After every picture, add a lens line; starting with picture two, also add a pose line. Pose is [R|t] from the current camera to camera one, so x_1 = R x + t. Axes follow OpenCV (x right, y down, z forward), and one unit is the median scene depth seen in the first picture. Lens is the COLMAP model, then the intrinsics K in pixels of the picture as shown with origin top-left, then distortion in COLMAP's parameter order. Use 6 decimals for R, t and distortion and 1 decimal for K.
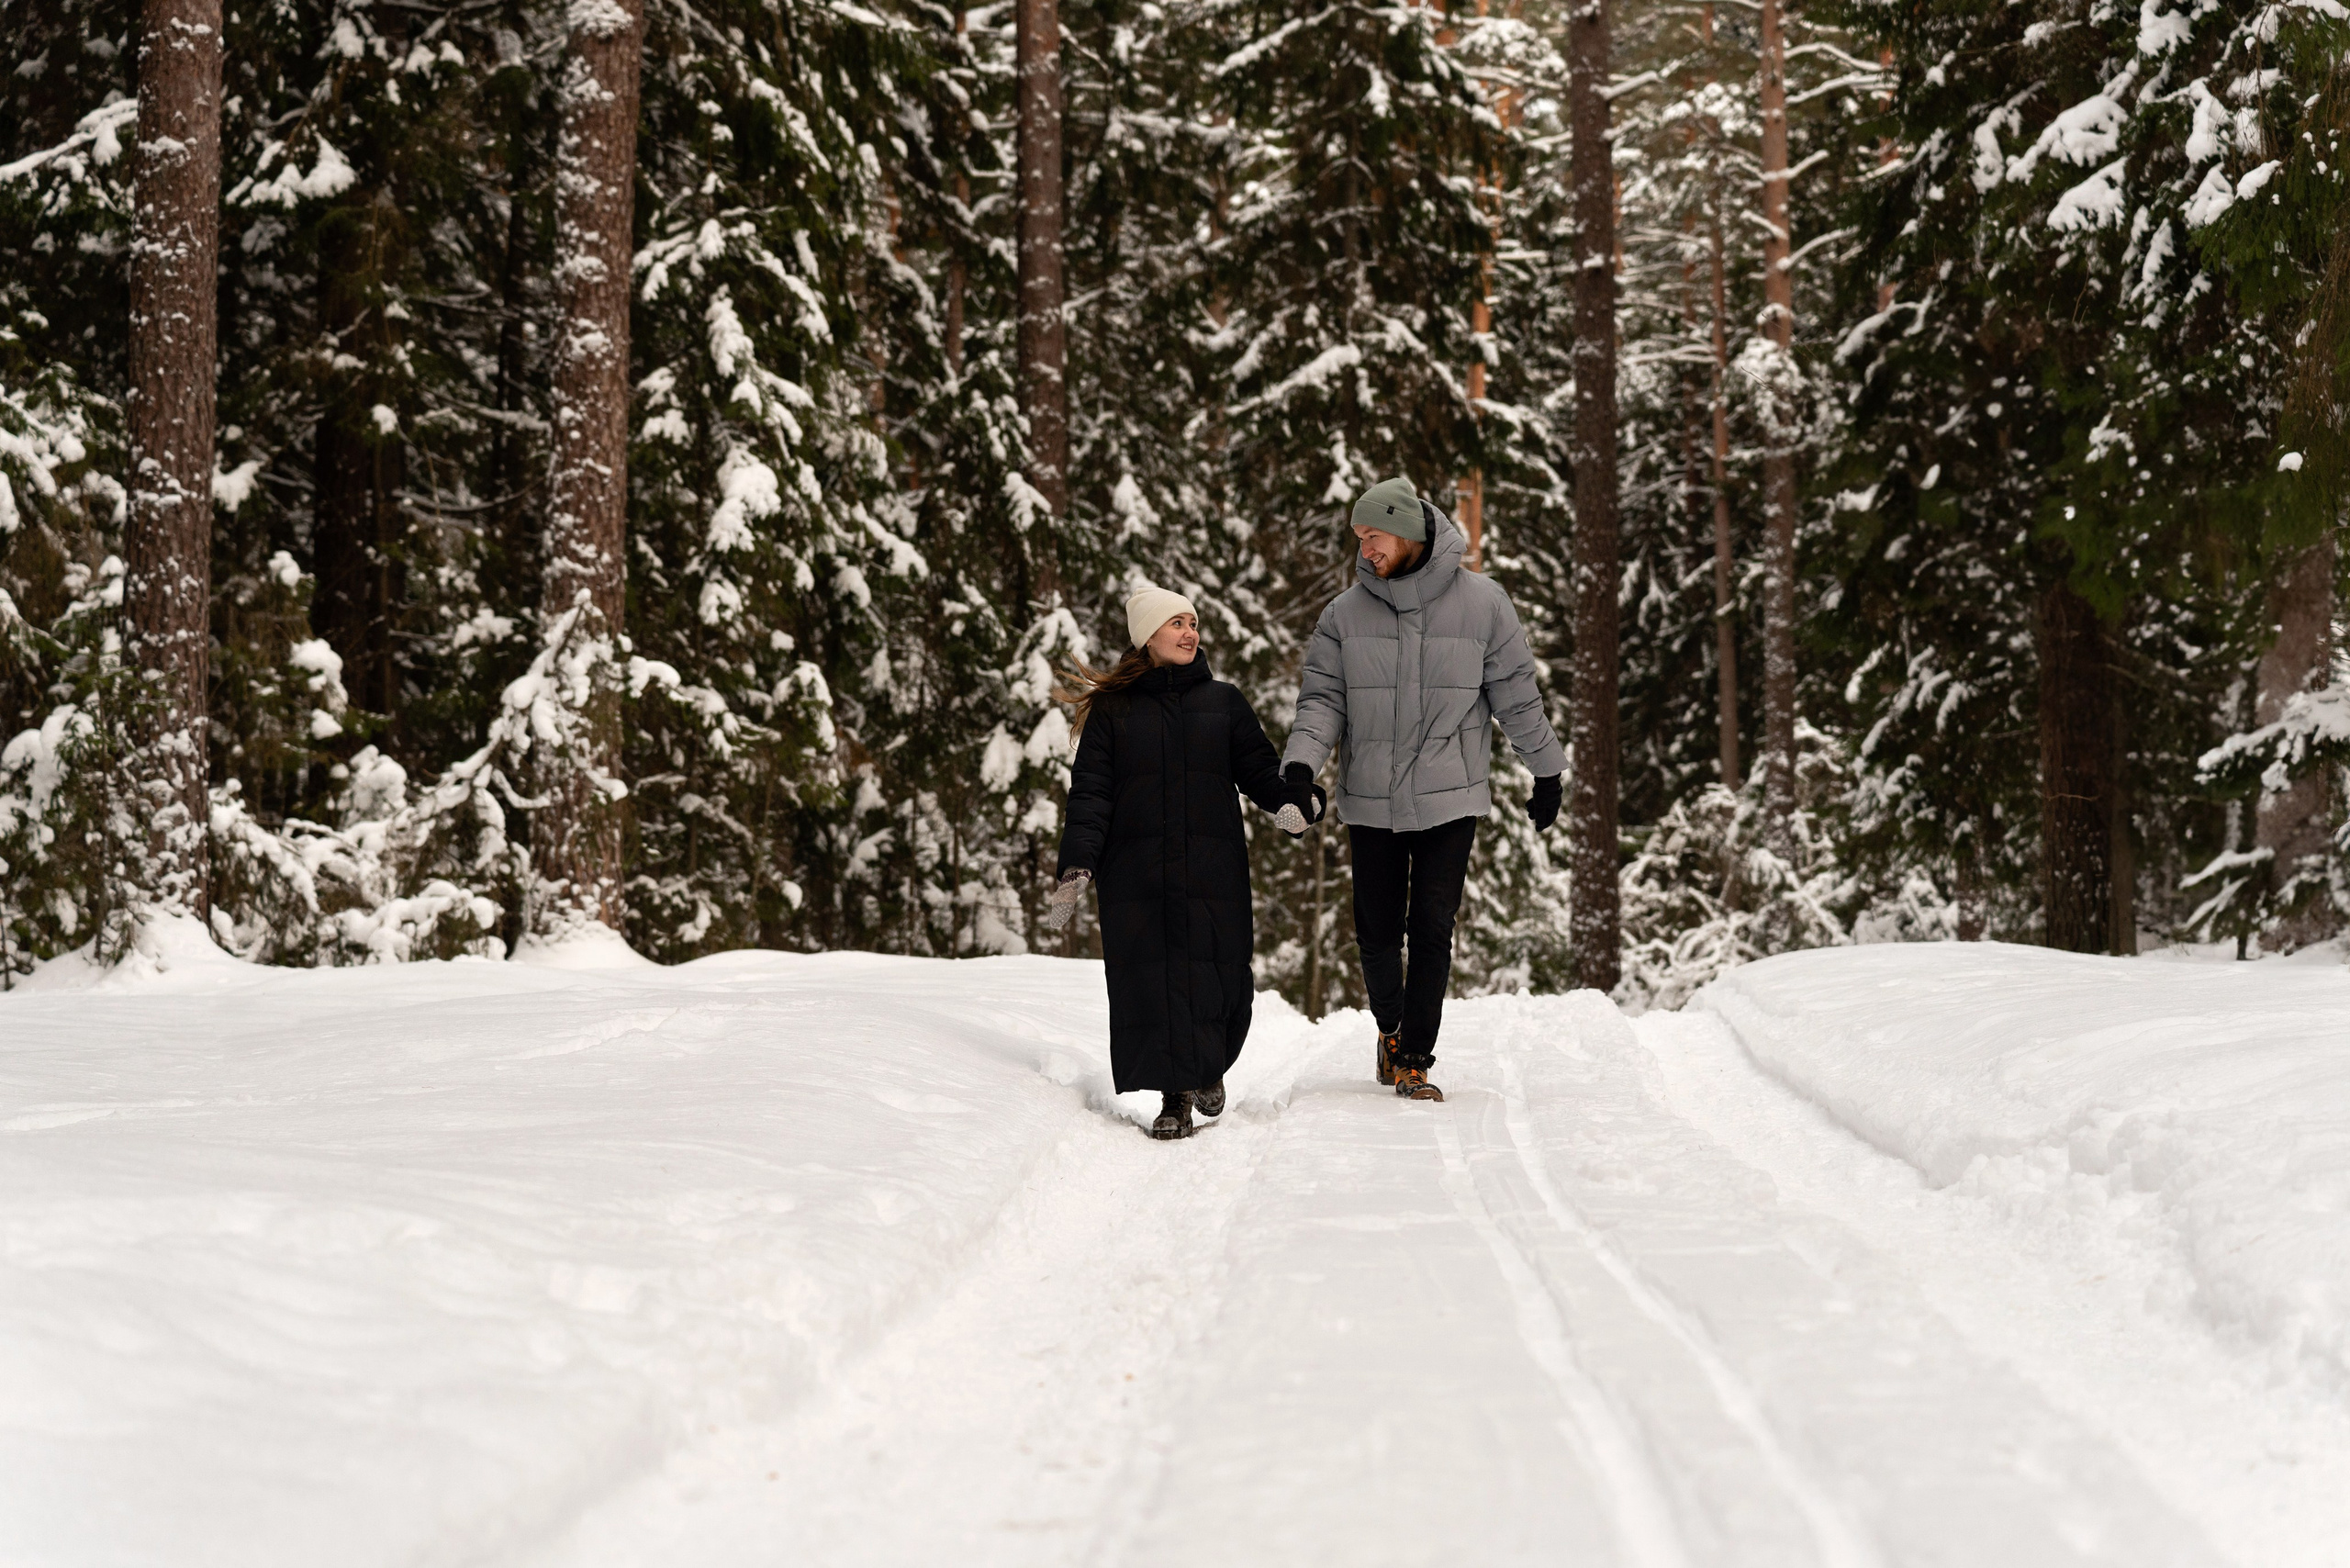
lens RADIAL K [[5463.7, 0, 1175.0], [0, 5463.7, 784.0], [0, 0, 1]] dist [0.081130, 0.336399]
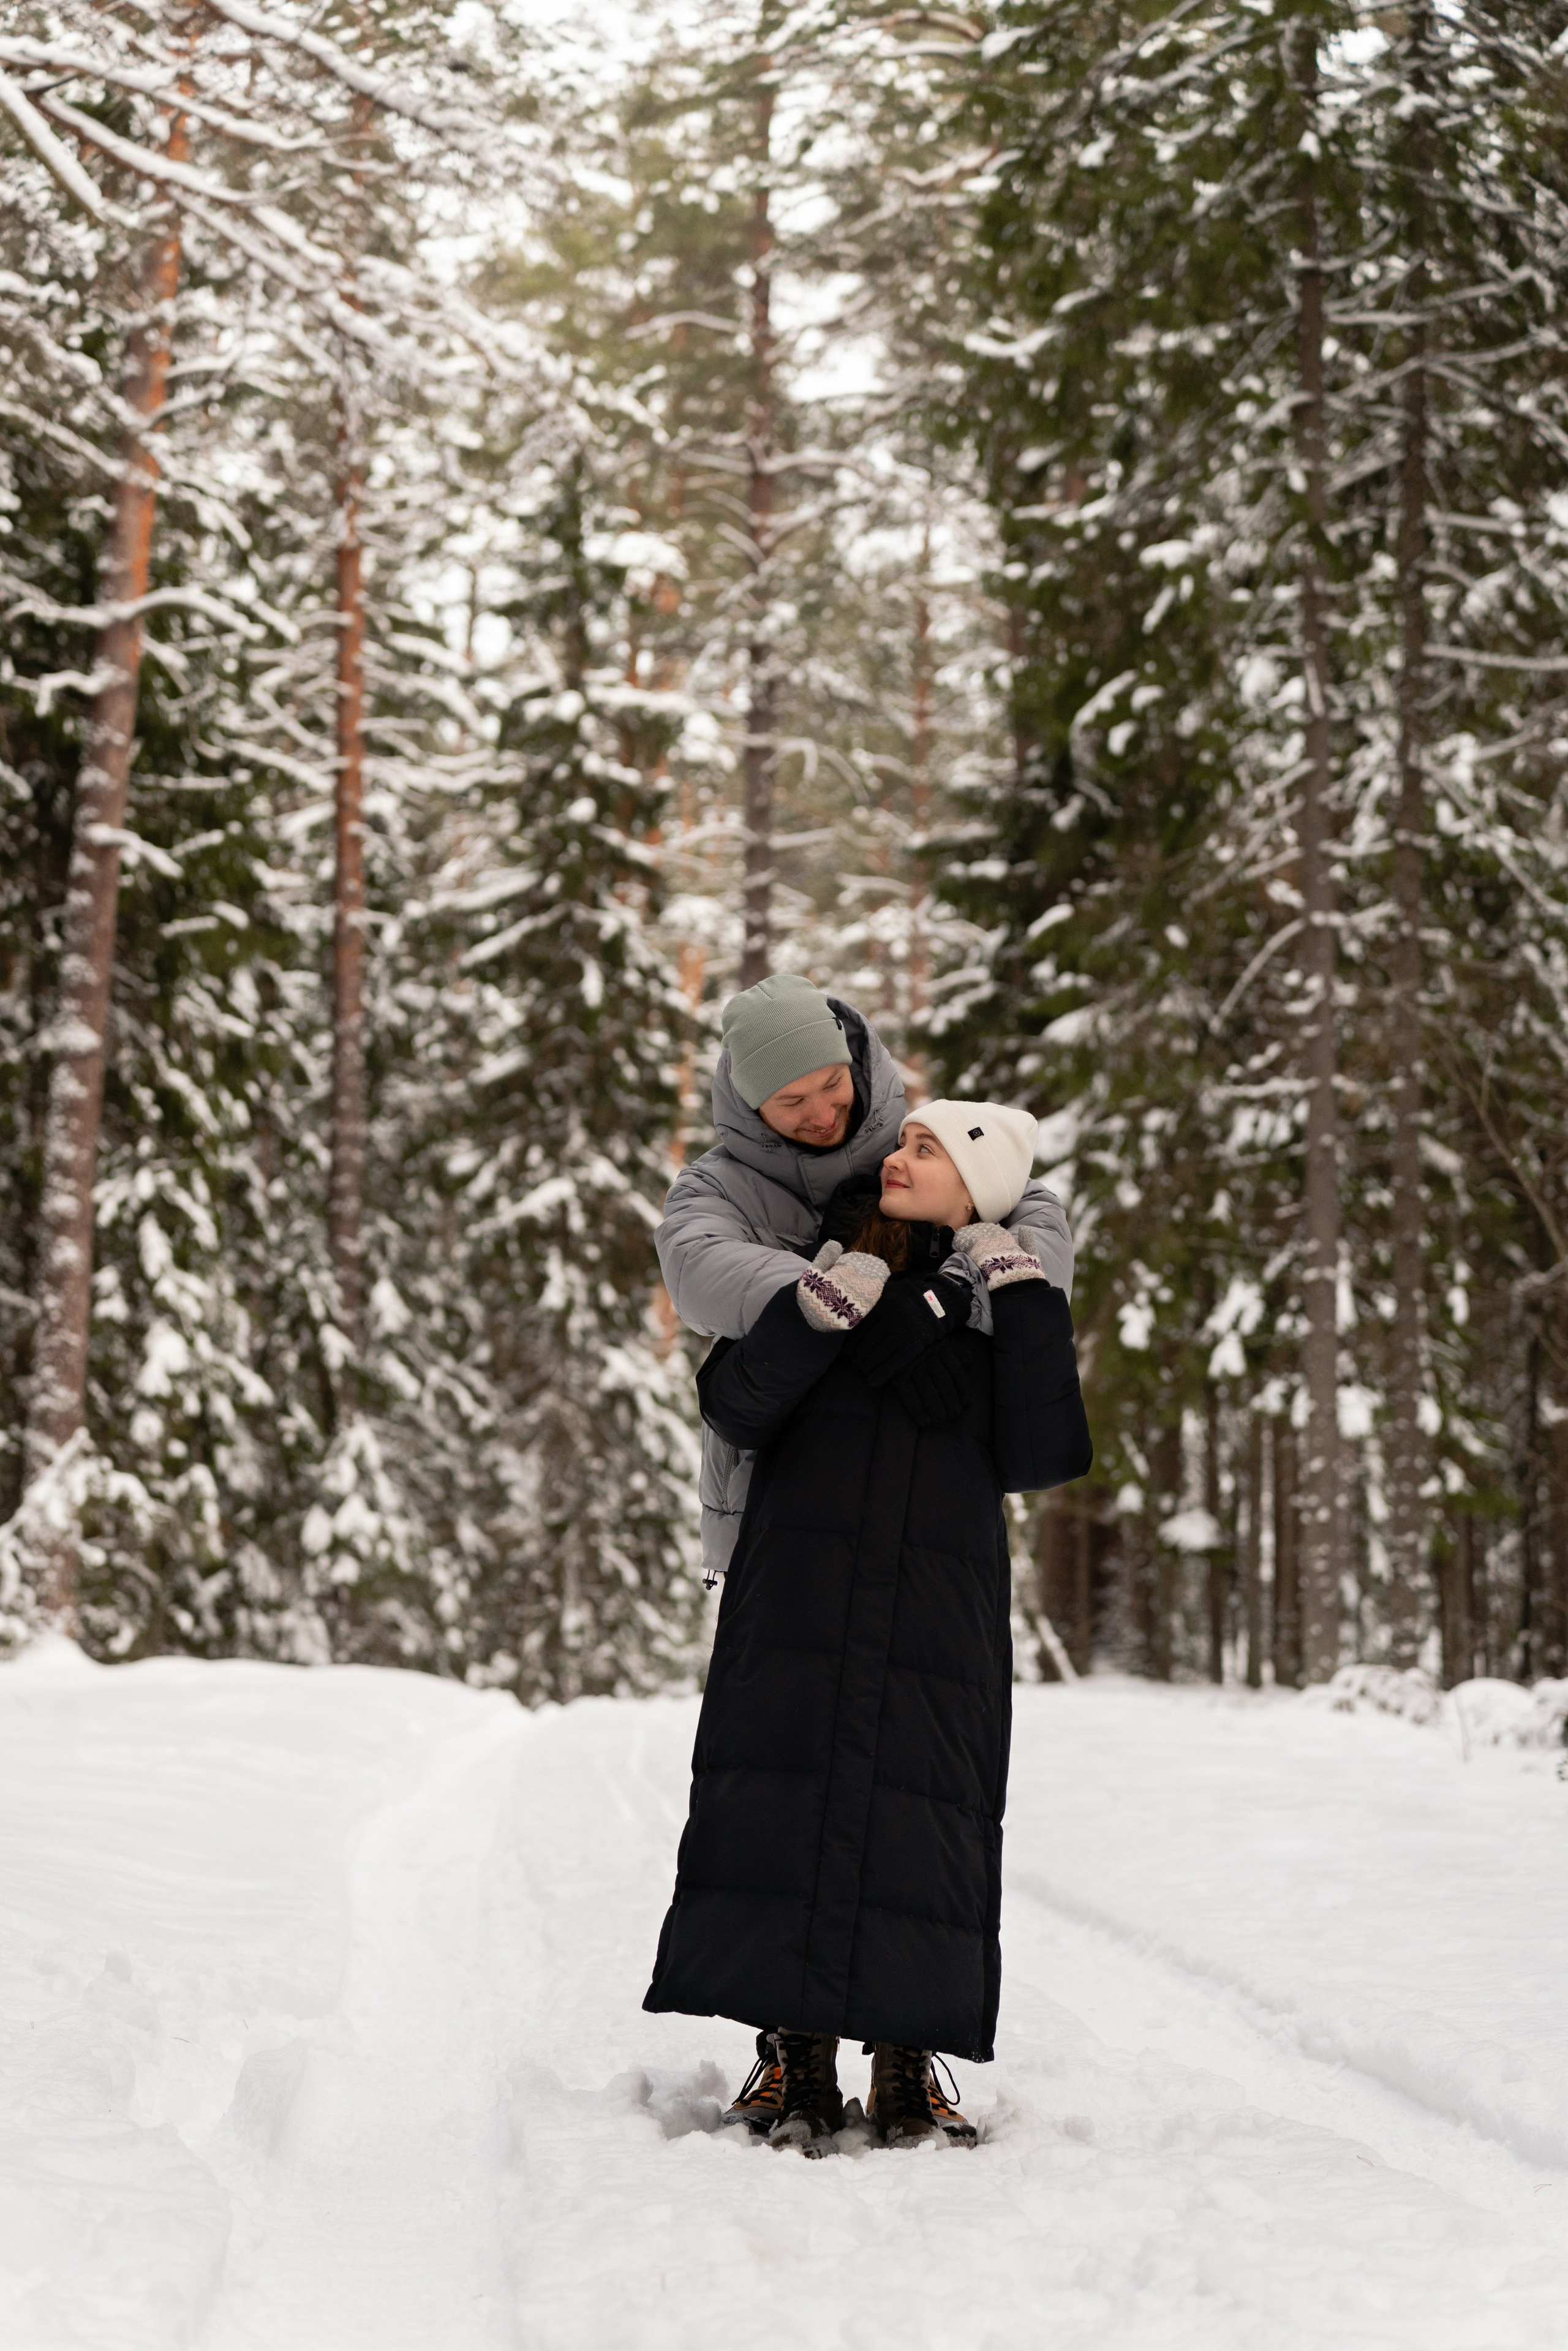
lens RADIAL K [[5465.6, 0, 784.0], [0, 5465.6, 1175.5], [0, 0, 1]] dist [0.081130, 0.336399]
pose [[0.996819, 0.032179, 0.072911, -0.017597], [-0.027919, 0.997884, -0.058719, -0.016884], [-0.074646, 0.056497, 0.995608, -0.476061]]
